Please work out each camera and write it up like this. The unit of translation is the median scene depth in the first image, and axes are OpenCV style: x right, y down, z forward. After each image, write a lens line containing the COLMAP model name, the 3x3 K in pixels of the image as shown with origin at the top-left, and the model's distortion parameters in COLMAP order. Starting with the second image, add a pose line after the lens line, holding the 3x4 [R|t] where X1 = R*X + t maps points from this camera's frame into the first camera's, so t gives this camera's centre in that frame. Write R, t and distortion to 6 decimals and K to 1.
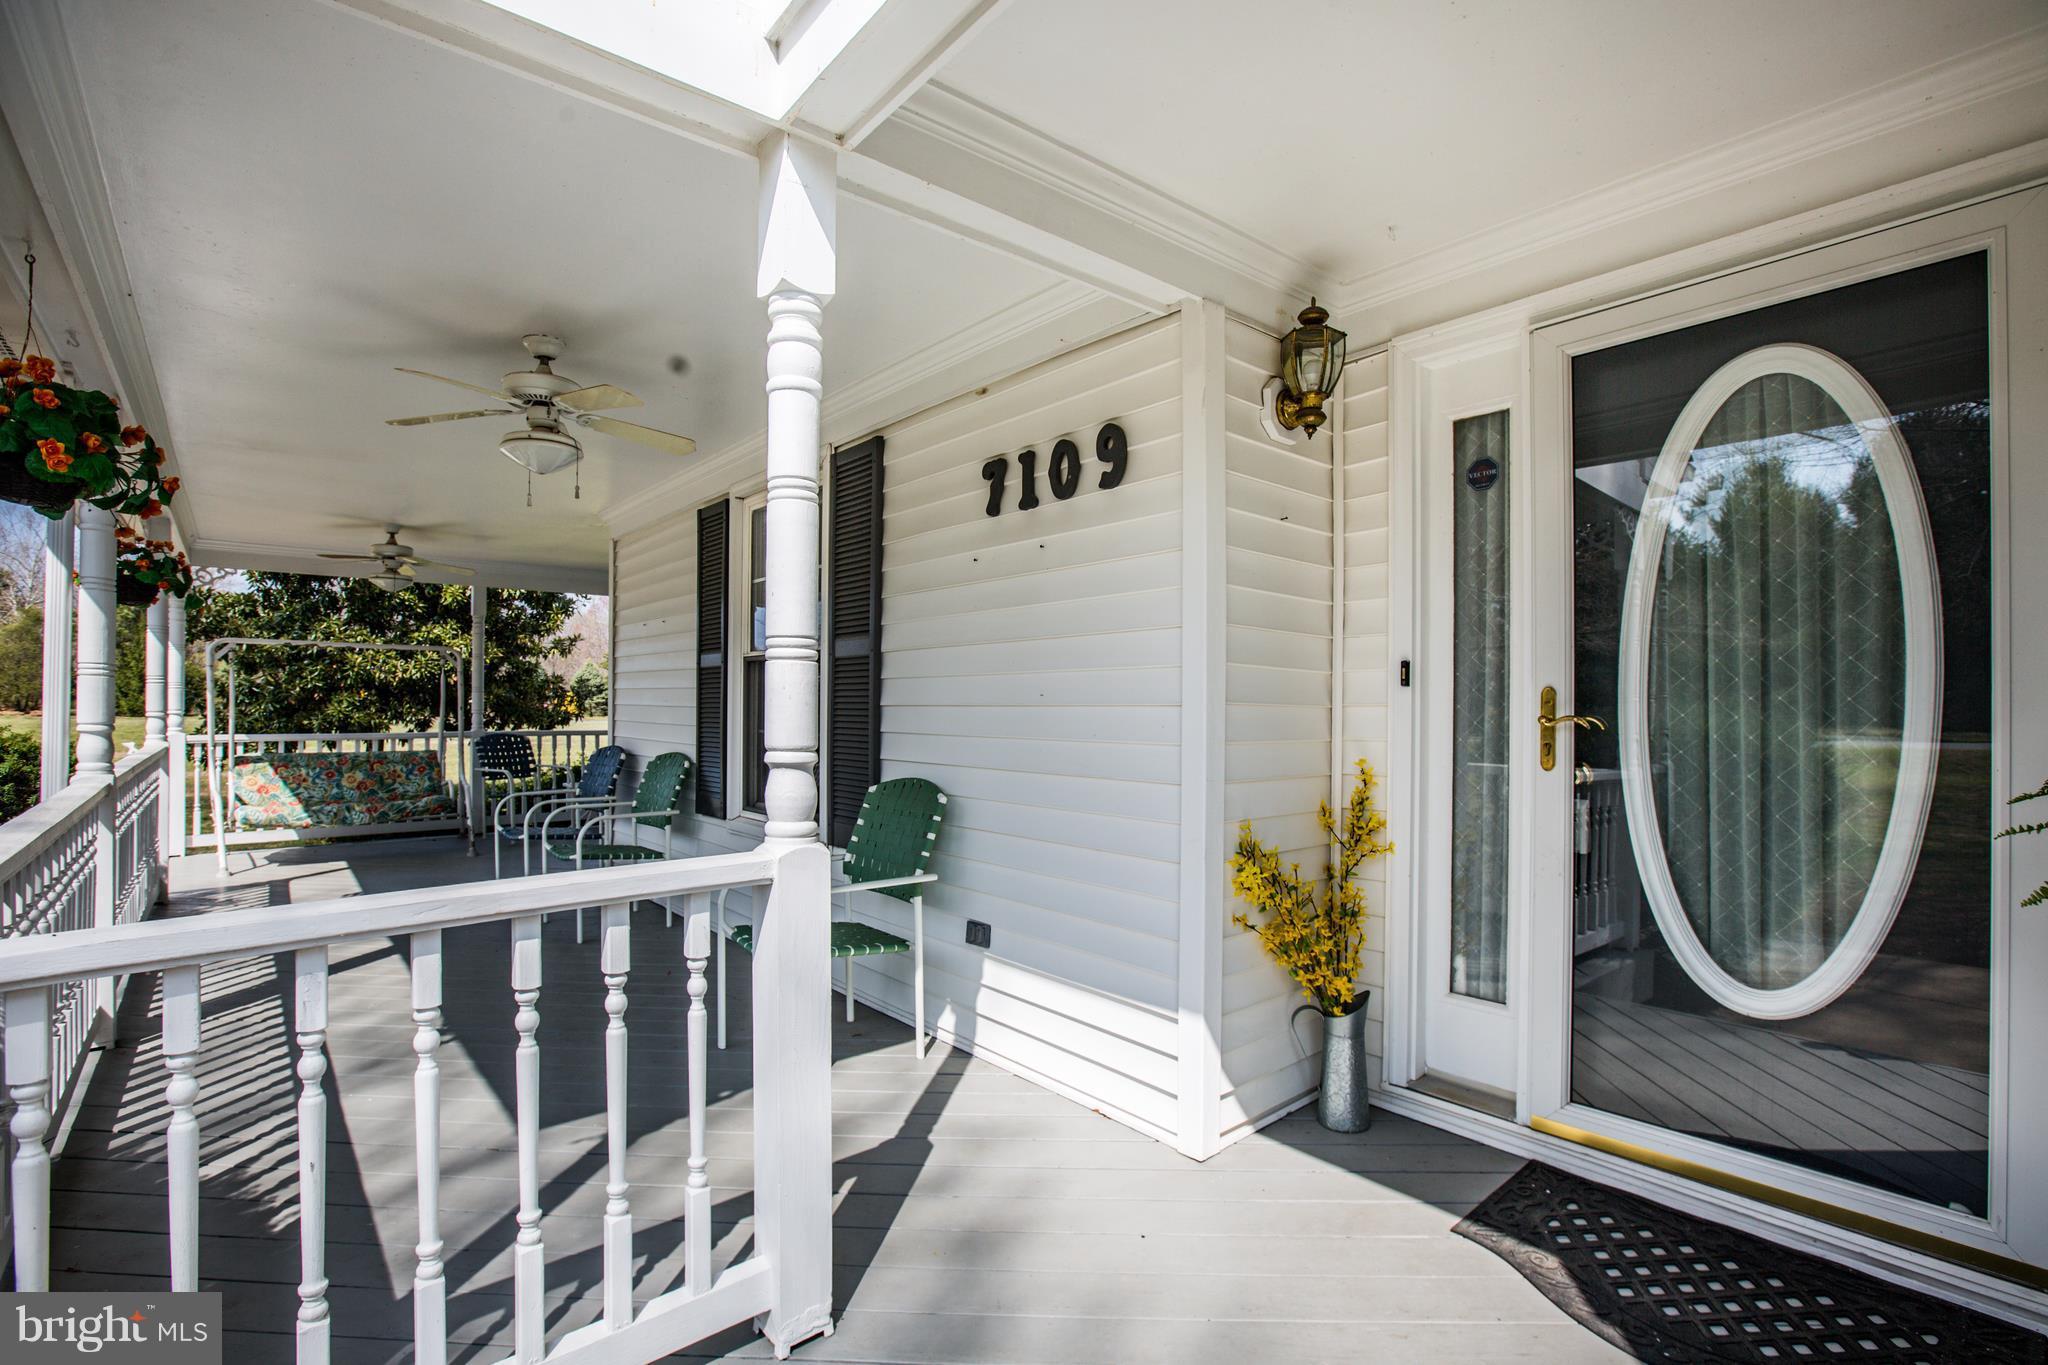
lens RADIAL K [[948.4, 0, 1011.3], [0, 948.4, 697.5], [0, 0, 1]] dist [-0.000823, 0.002085]
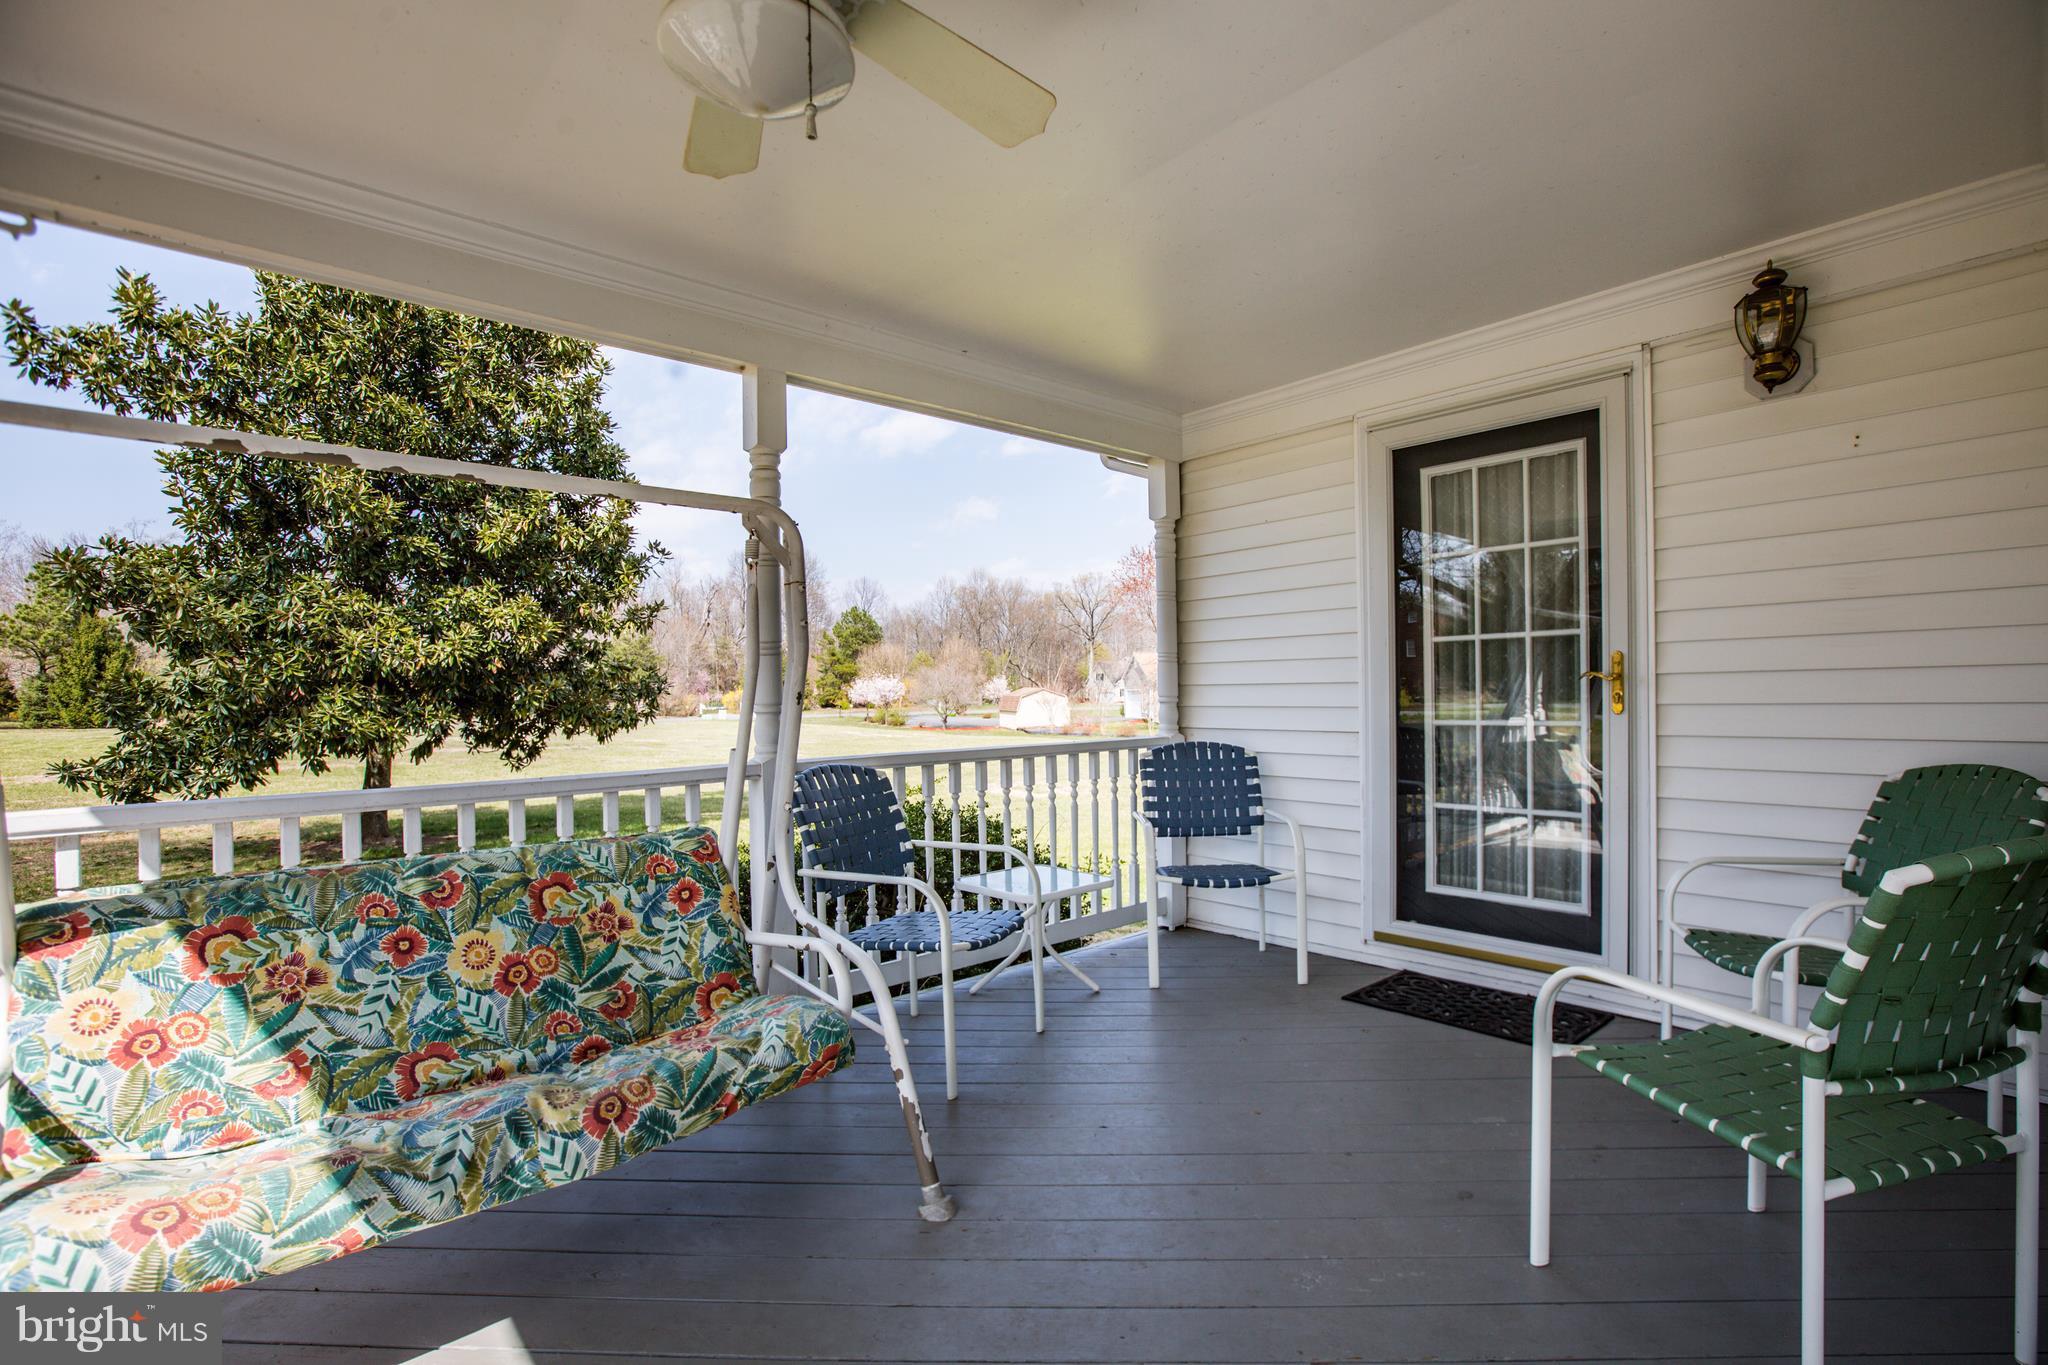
lens RADIAL K [[948.4, 0, 1036.7], [0, 948.4, 696.7], [0, 0, 1]] dist [-0.000823, 0.002085]
pose [[0.998886, -0.026697, 0.038906, -0.513735], [0.026163, 0.999558, 0.014152, 0.008730], [-0.039267, -0.013118, 0.999143, 0.678172]]
